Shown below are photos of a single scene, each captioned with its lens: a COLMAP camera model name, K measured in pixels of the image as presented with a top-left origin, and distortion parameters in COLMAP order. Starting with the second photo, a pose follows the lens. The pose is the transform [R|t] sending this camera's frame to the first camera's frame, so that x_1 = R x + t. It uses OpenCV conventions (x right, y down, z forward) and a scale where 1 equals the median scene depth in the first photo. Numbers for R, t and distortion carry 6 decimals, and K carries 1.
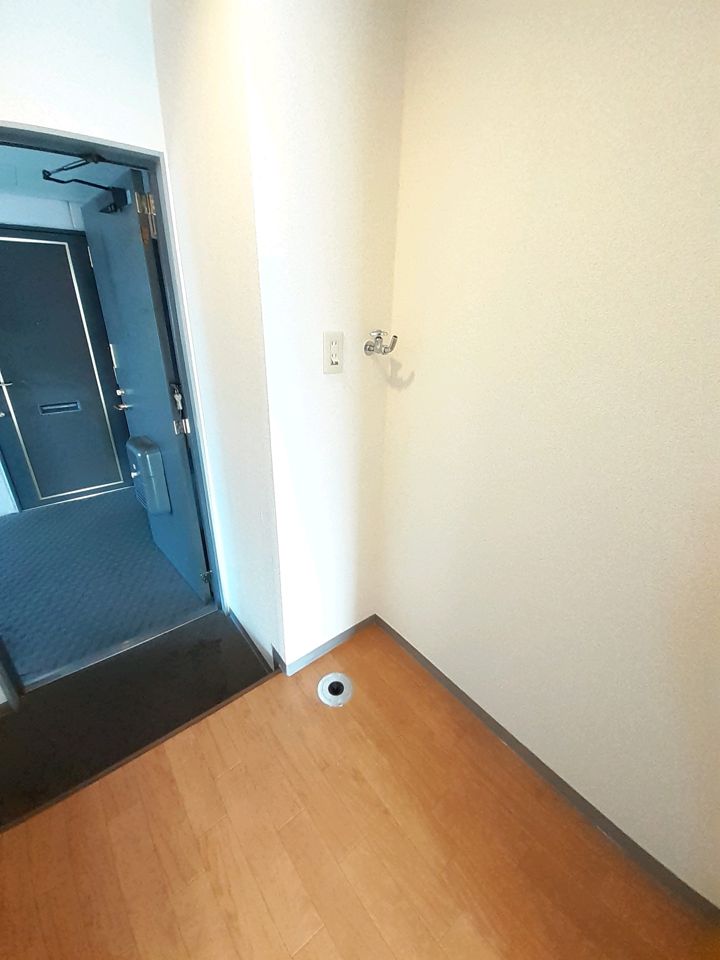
lens RADIAL K [[390.4, 0, 363.0], [0, 390.4, 484.9], [0, 0, 1]] dist [-0.019903, -0.000710]
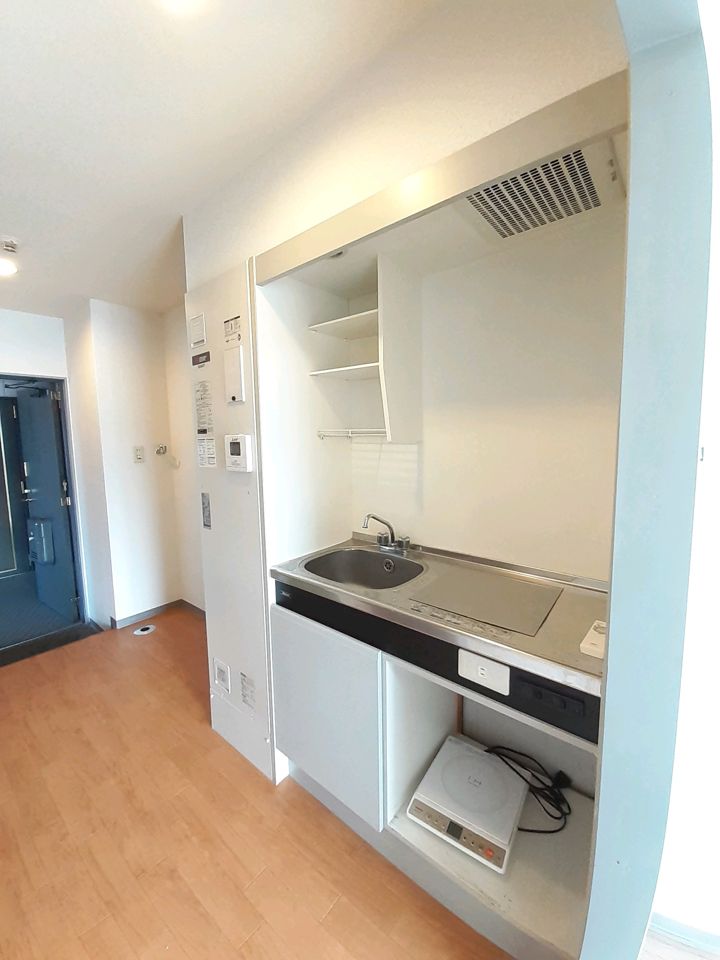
lens RADIAL K [[390.4, 0, 353.3], [0, 390.4, 476.8], [0, 0, 1]] dist [-0.019903, -0.000710]
pose [[0.979027, -0.067311, 0.192289, 0.544102], [0.125217, 0.943332, -0.307320, 0.497955], [-0.160706, 0.324952, 0.931976, -0.996881]]
